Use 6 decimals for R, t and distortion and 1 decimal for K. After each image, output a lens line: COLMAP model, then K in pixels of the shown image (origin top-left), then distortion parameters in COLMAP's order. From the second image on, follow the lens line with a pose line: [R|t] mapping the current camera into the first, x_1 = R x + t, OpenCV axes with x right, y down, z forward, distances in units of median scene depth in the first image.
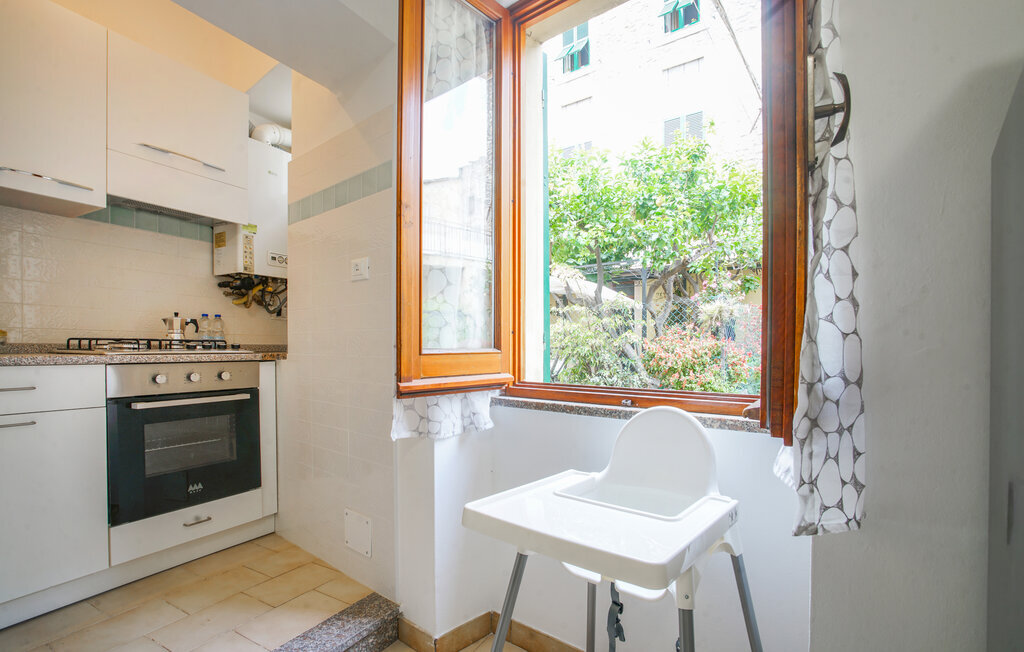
lens RADIAL K [[483.7, 0, 494.9], [0, 483.7, 356.0], [0, 0, 1]] dist [-0.018794, 0.005772]
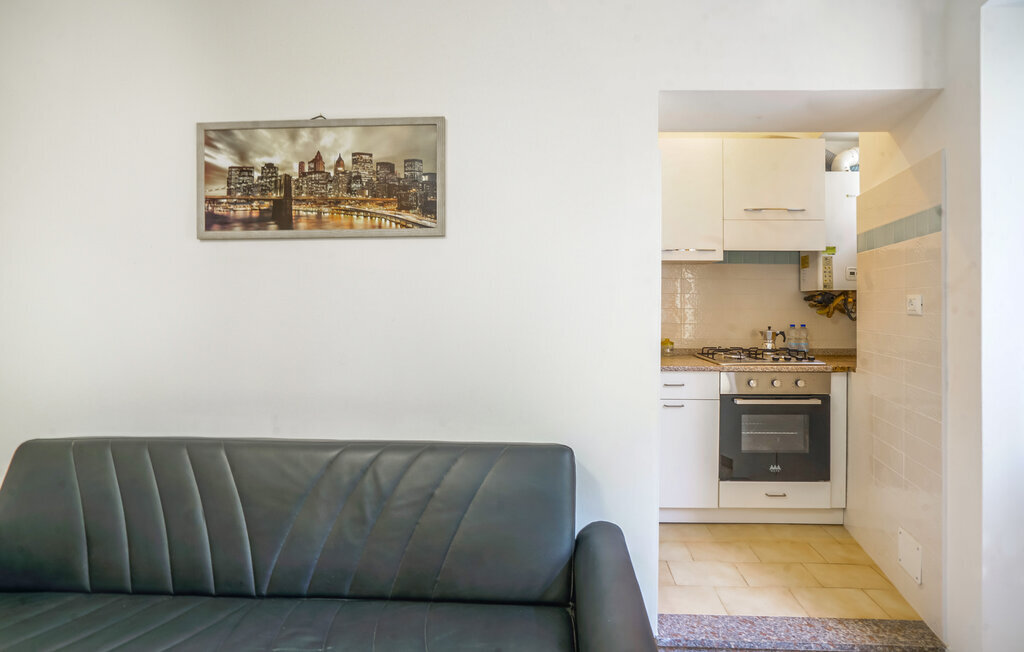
lens RADIAL K [[483.7, 0, 547.0], [0, 483.7, 301.5], [0, 0, 1]] dist [-0.018794, 0.005772]
pose [[0.477493, -0.016059, -0.878489, 0.213140], [-0.017402, 0.999464, -0.027729, -0.118310], [0.878463, 0.028528, 0.476957, -0.169021]]
